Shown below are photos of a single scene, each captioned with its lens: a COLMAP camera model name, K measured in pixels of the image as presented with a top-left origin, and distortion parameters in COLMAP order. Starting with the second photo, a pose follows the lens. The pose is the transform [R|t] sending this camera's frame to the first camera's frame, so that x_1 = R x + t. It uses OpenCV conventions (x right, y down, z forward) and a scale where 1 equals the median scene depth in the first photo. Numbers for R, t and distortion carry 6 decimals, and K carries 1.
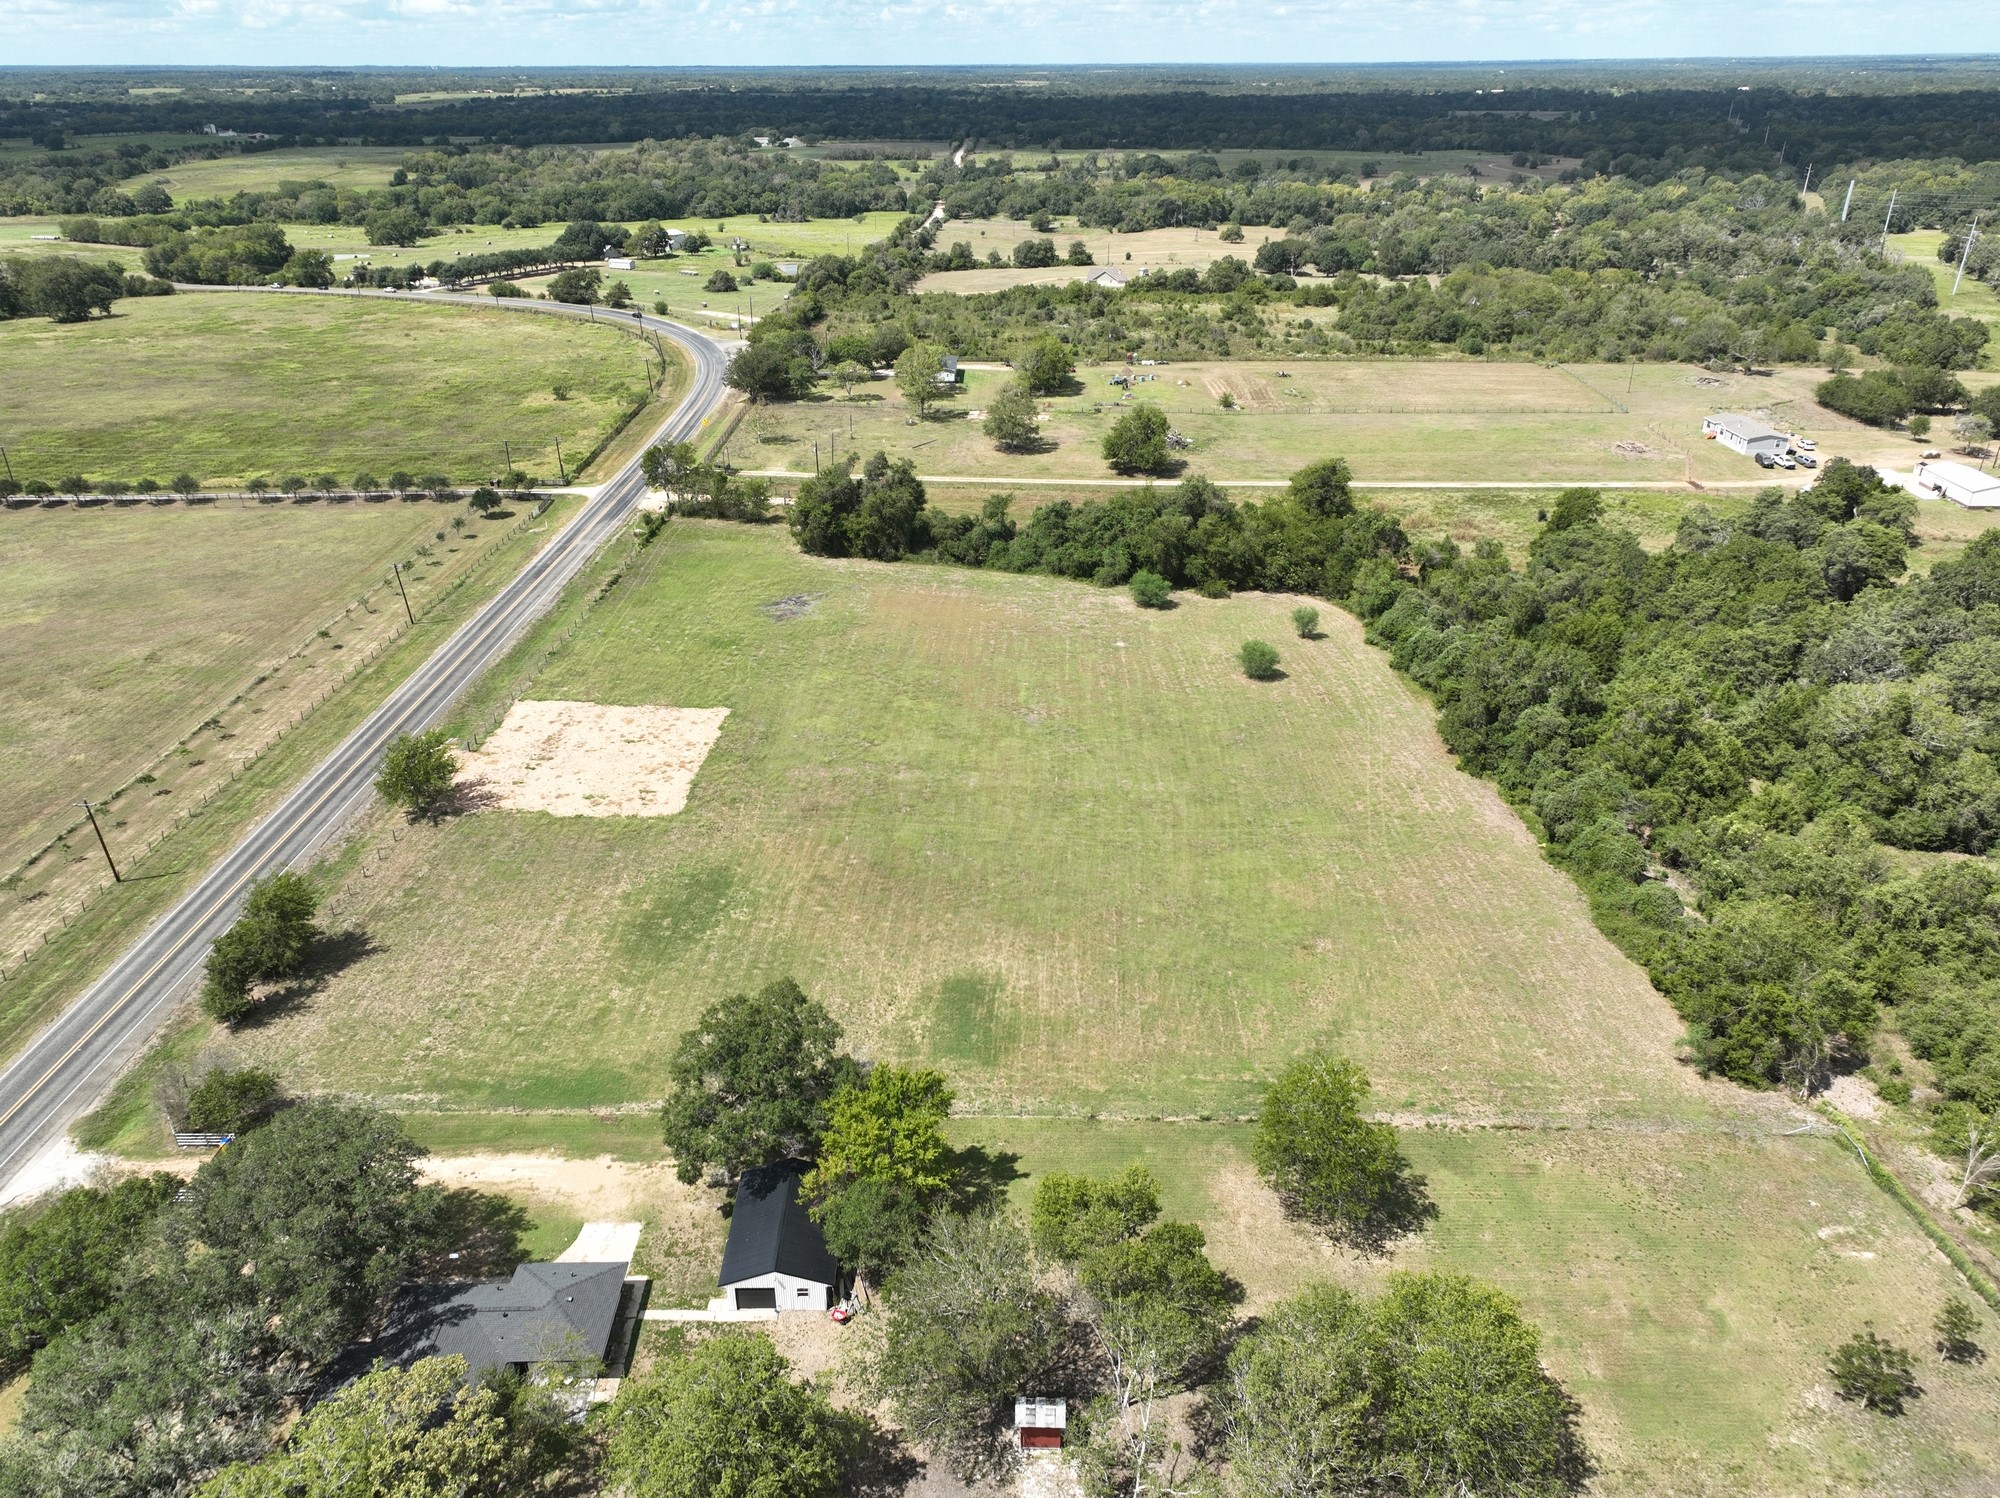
lens RADIAL K [[1406.9, 0, 1000.0], [0, 1406.9, 749.0], [0, 0, 1]] dist [-0.006210, 0.032978]
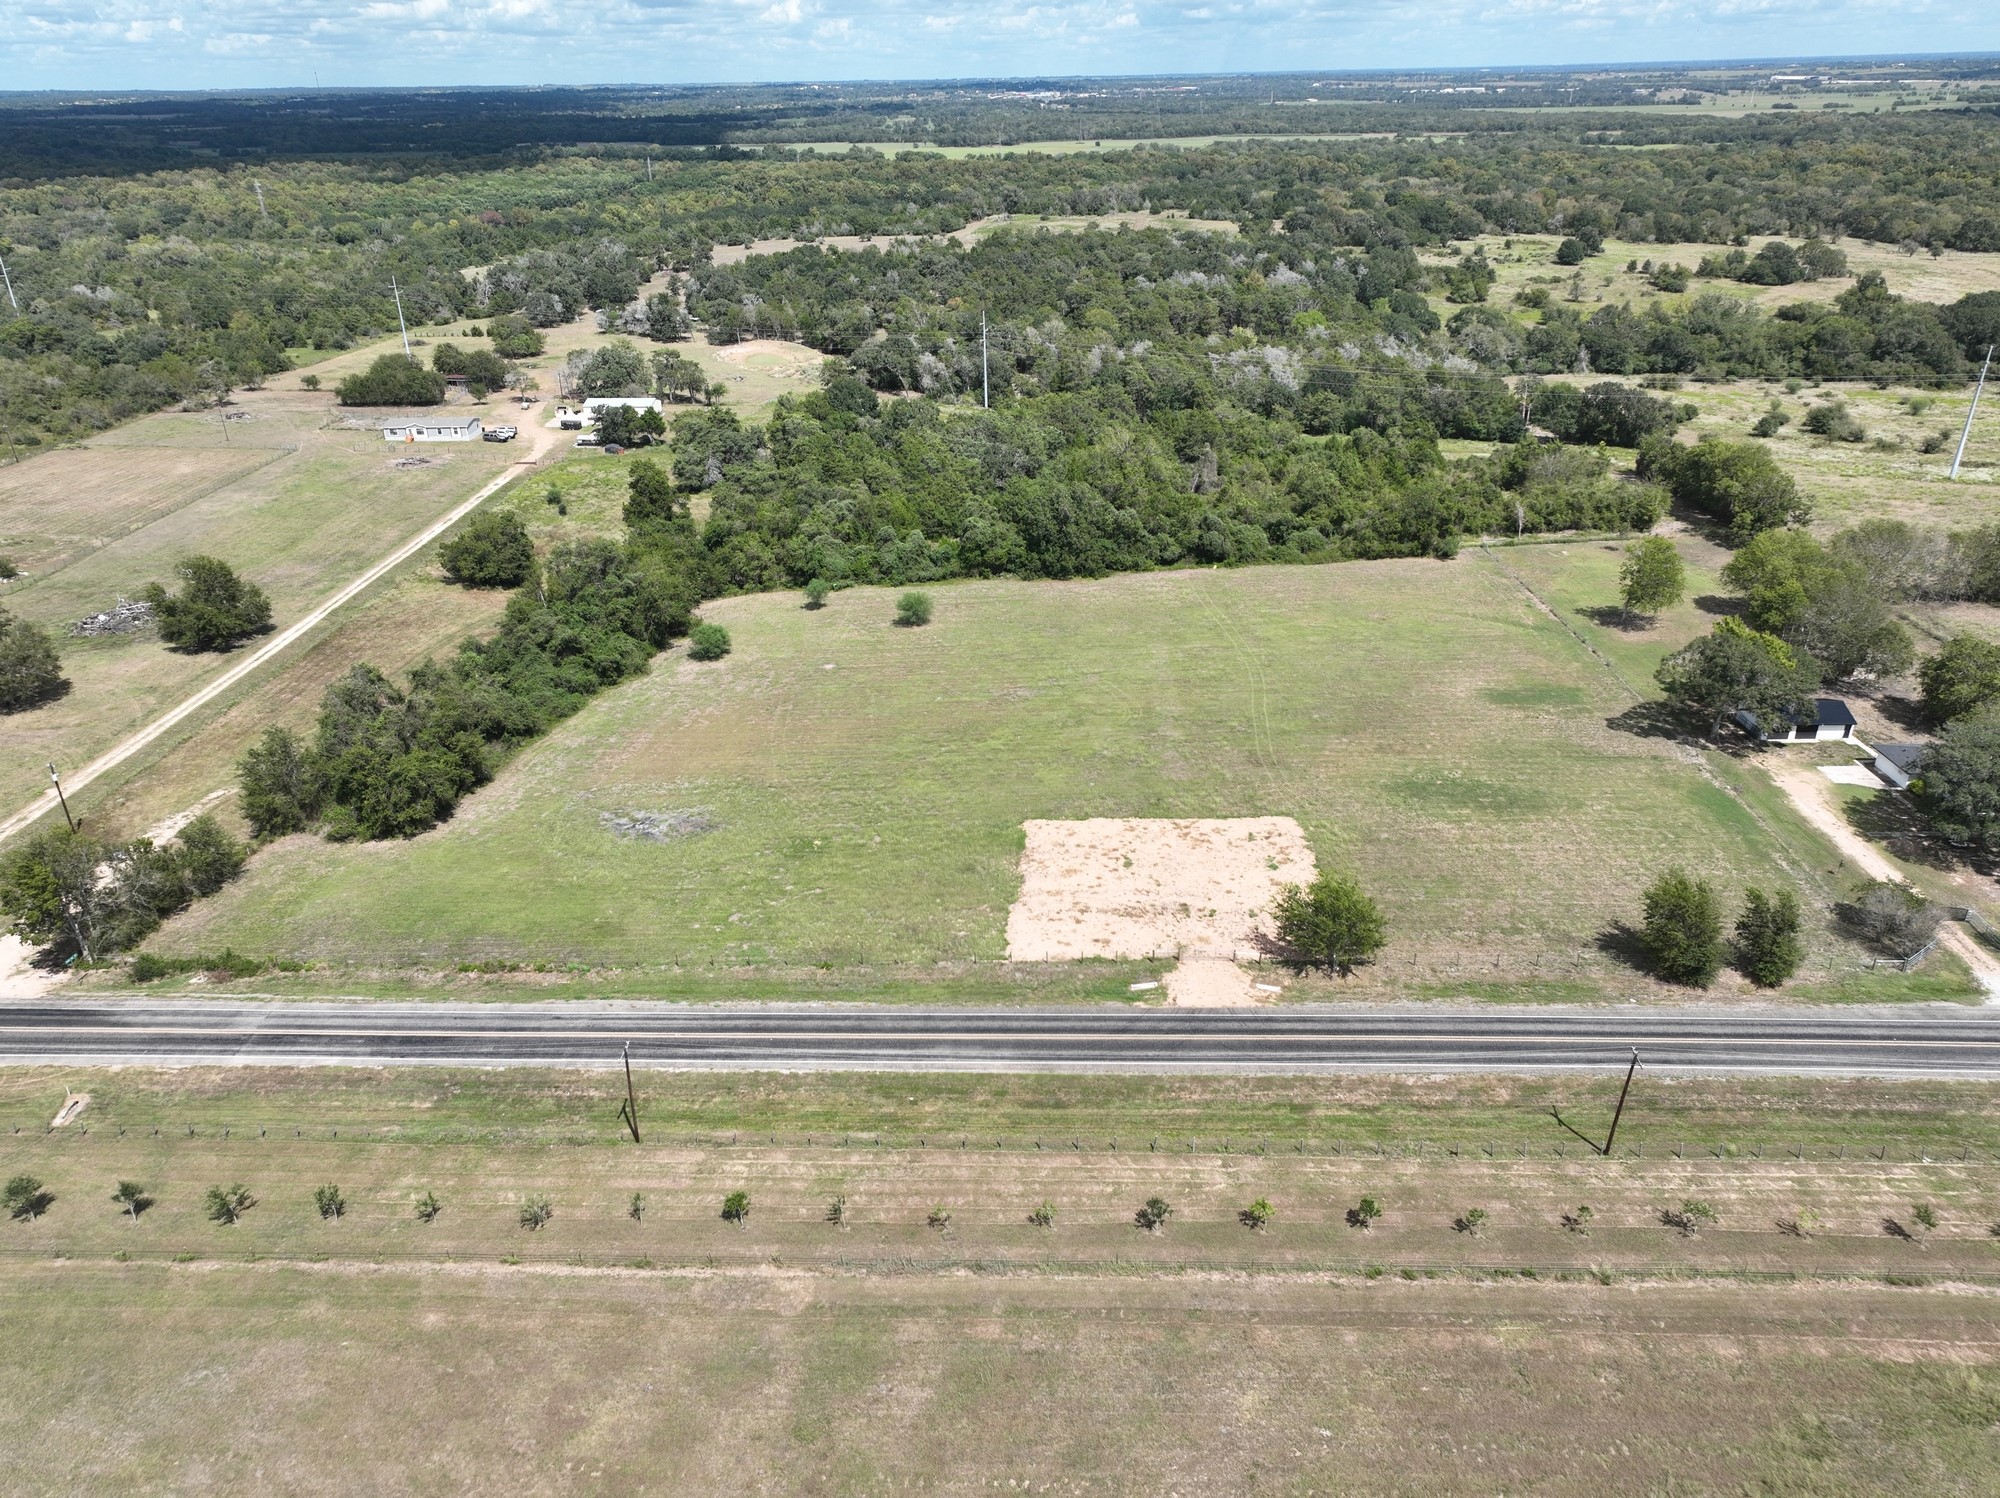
lens RADIAL K [[1395.1, 0, 997.8], [0, 1395.1, 772.2], [0, 0, 1]] dist [0.001130, 0.008508]
pose [[0.017391, -0.443164, 0.896272, -0.721394], [0.456960, 0.800834, 0.387108, -0.298299], [-0.889317, 0.402828, 0.216436, 0.628677]]
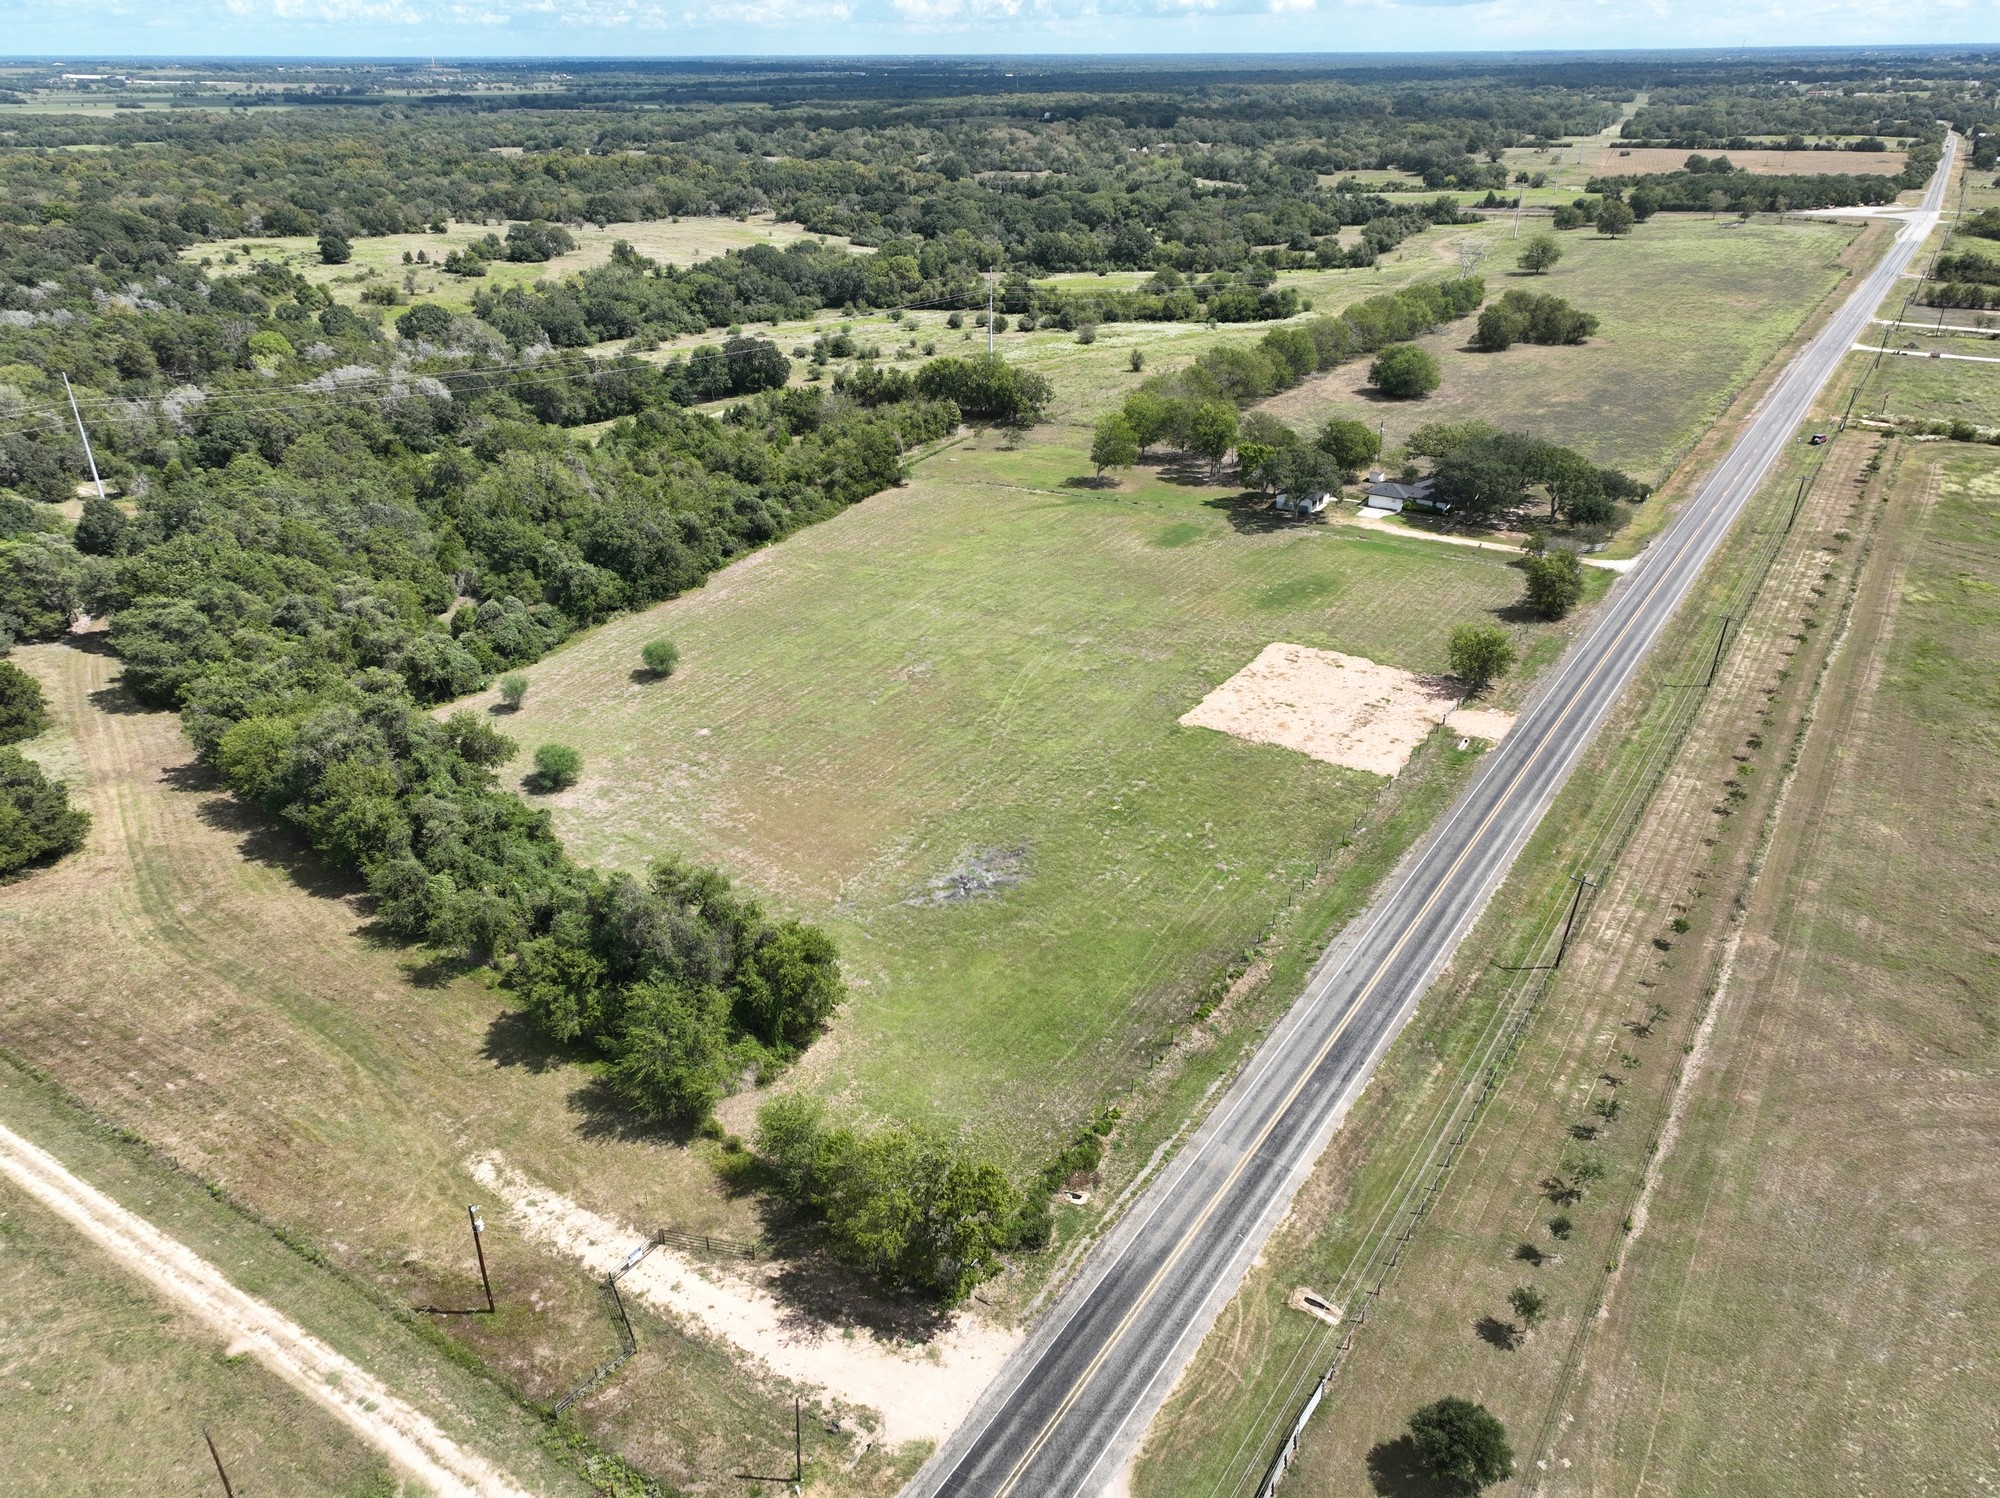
lens RADIAL K [[1408.3, 0, 1000.0], [0, 1408.3, 749.0], [0, 0, 1]] dist [-0.012359, 0.035947]
pose [[-0.844648, -0.227035, 0.484794, -0.429682], [0.248049, 0.636535, 0.730270, -0.574976], [-0.474386, 0.737074, -0.481332, 1.177903]]
